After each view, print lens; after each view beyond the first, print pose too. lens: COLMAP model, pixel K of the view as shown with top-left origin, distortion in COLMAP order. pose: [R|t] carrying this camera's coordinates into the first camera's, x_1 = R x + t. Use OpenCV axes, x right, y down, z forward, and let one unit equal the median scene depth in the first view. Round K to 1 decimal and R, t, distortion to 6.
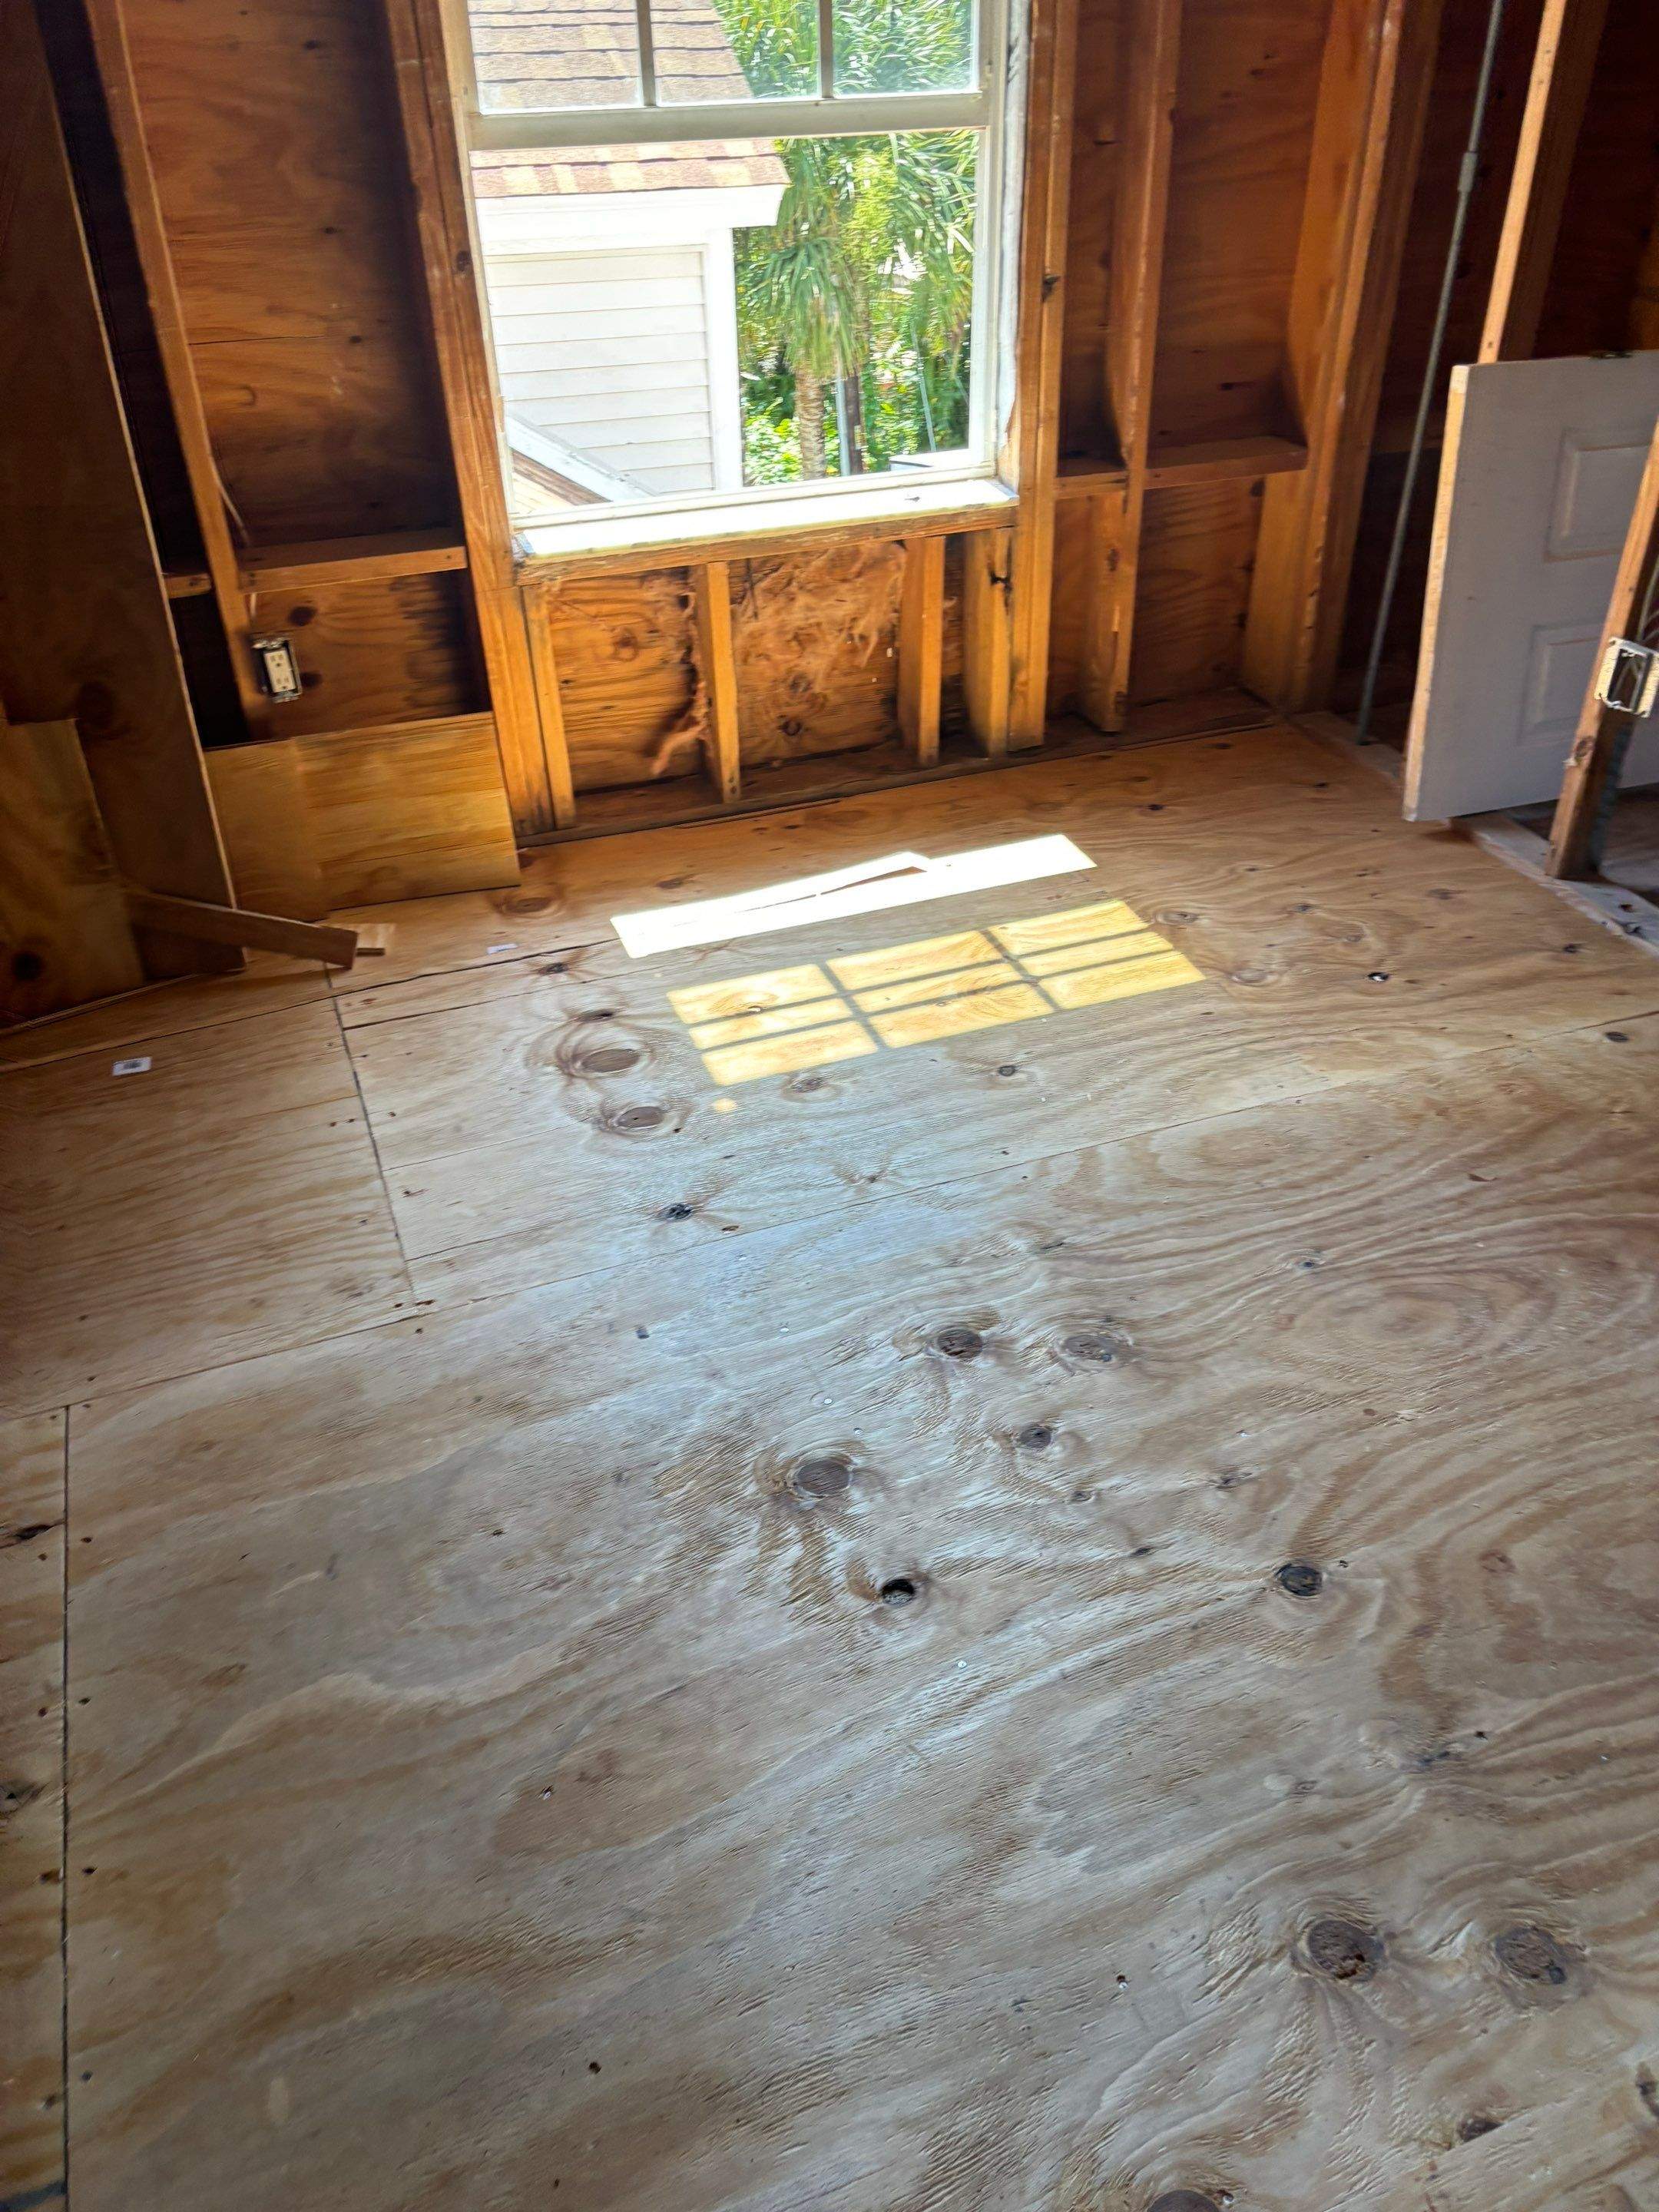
lens RADIAL K [[1690.9, 0, 806.7], [0, 1690.9, 1020.2], [0, 0, 1]] dist [0.048618, -0.043818]
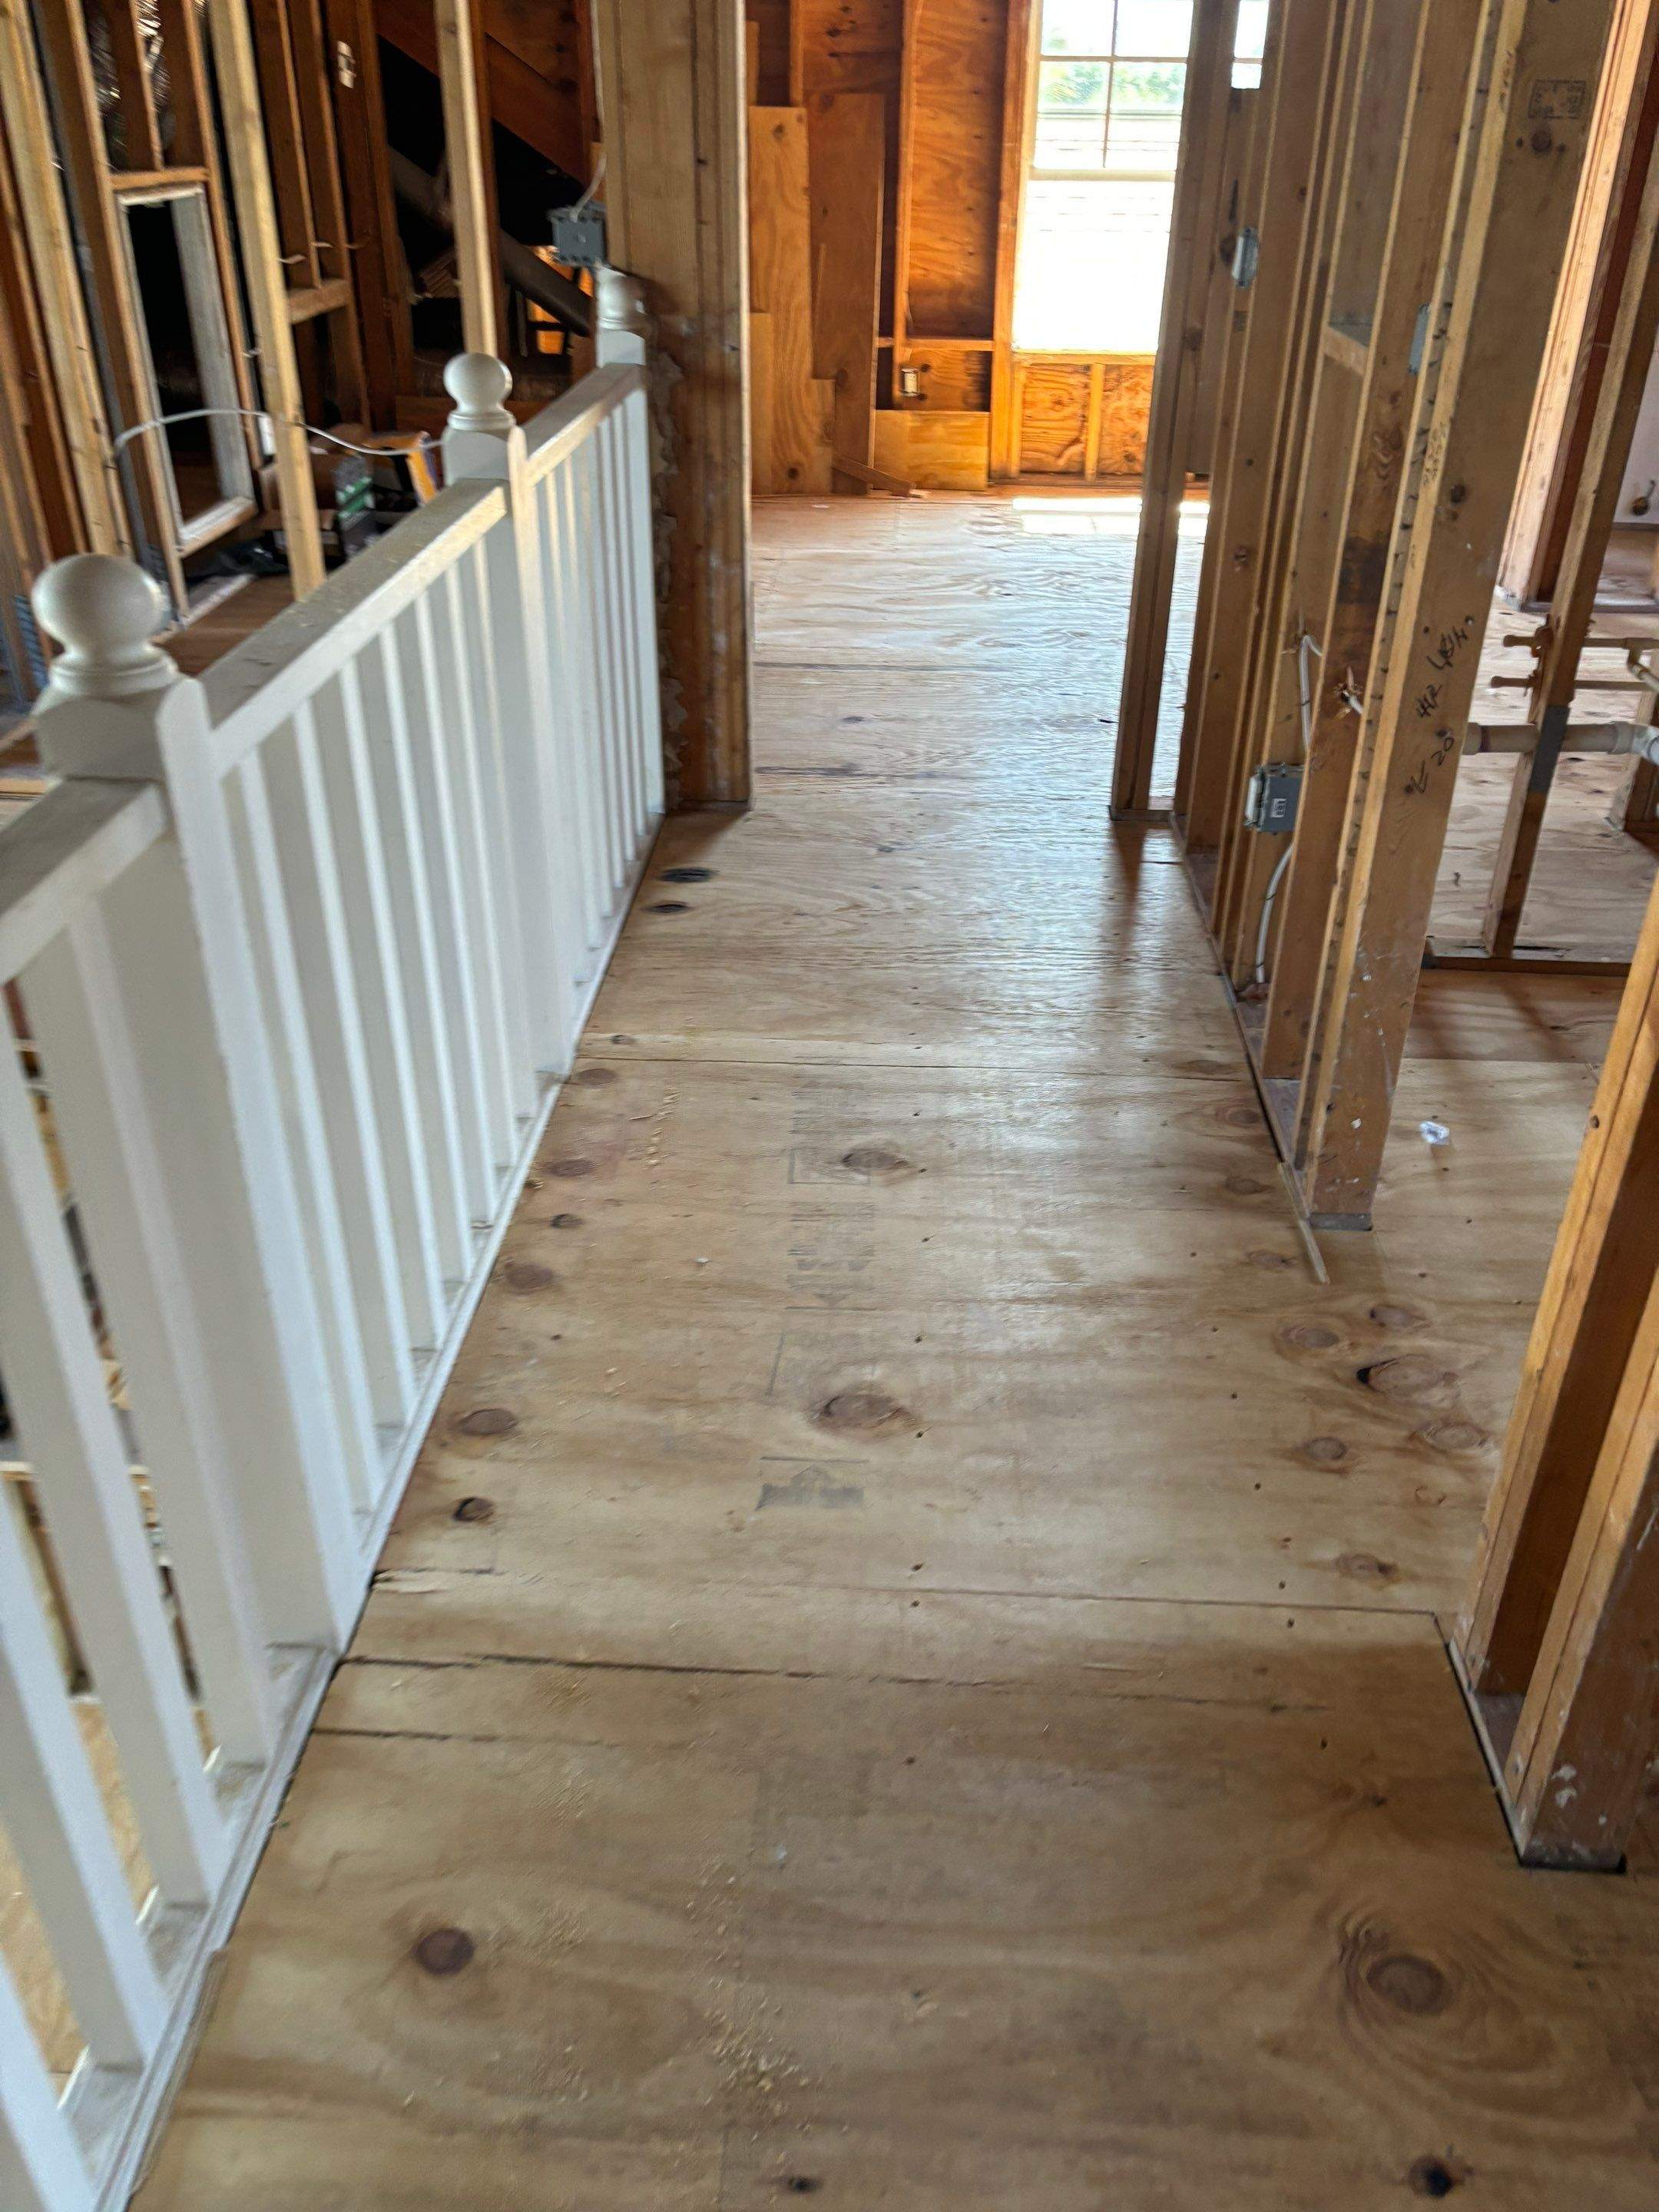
lens RADIAL K [[1690.9, 0, 830.0], [0, 1690.9, 1096.6], [0, 0, 1]] dist [0.048618, -0.043818]
pose [[0.911868, 0.231075, -0.339265, 0.267624], [-0.240289, 0.970582, 0.015225, 0.318479], [0.332803, 0.067639, 0.940568, -0.525761]]
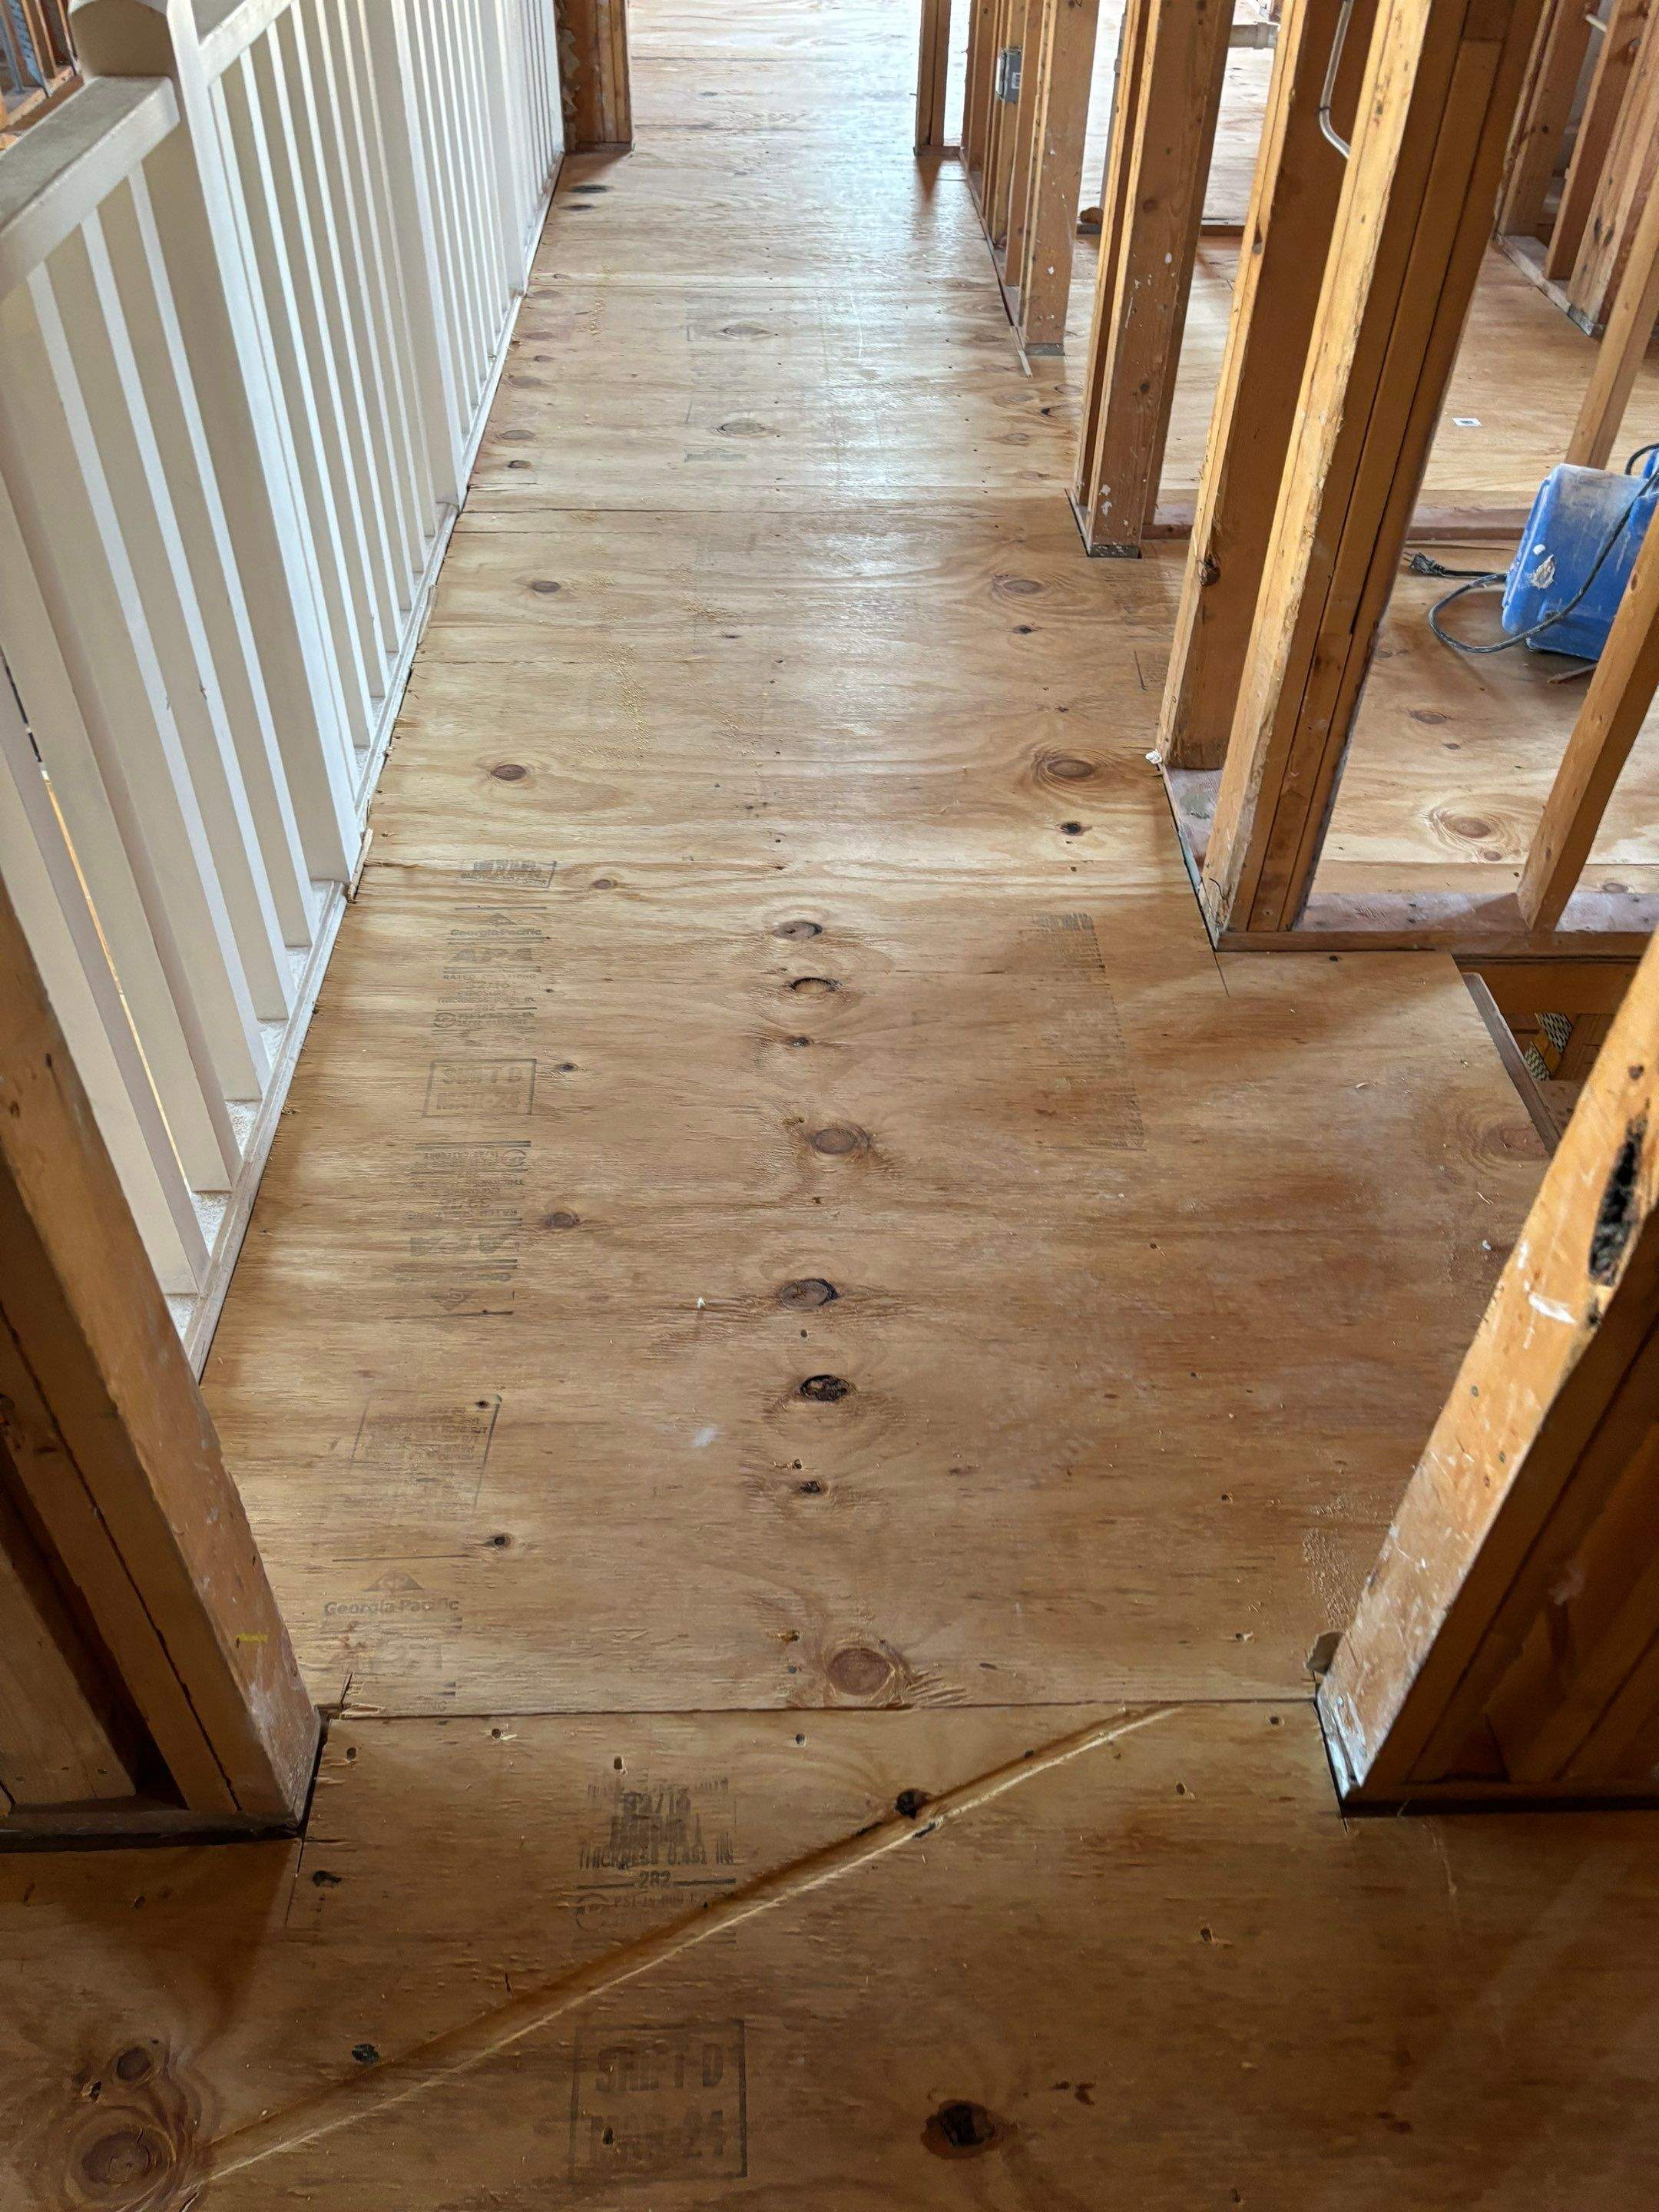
lens RADIAL K [[1690.9, 0, 825.1], [0, 1690.9, 1097.1], [0, 0, 1]] dist [0.048618, -0.043818]
pose [[0.942093, 0.255581, -0.217118, 0.396868], [-0.211158, 0.955060, 0.208021, 0.499310], [0.260527, -0.150129, 0.953723, -0.805984]]
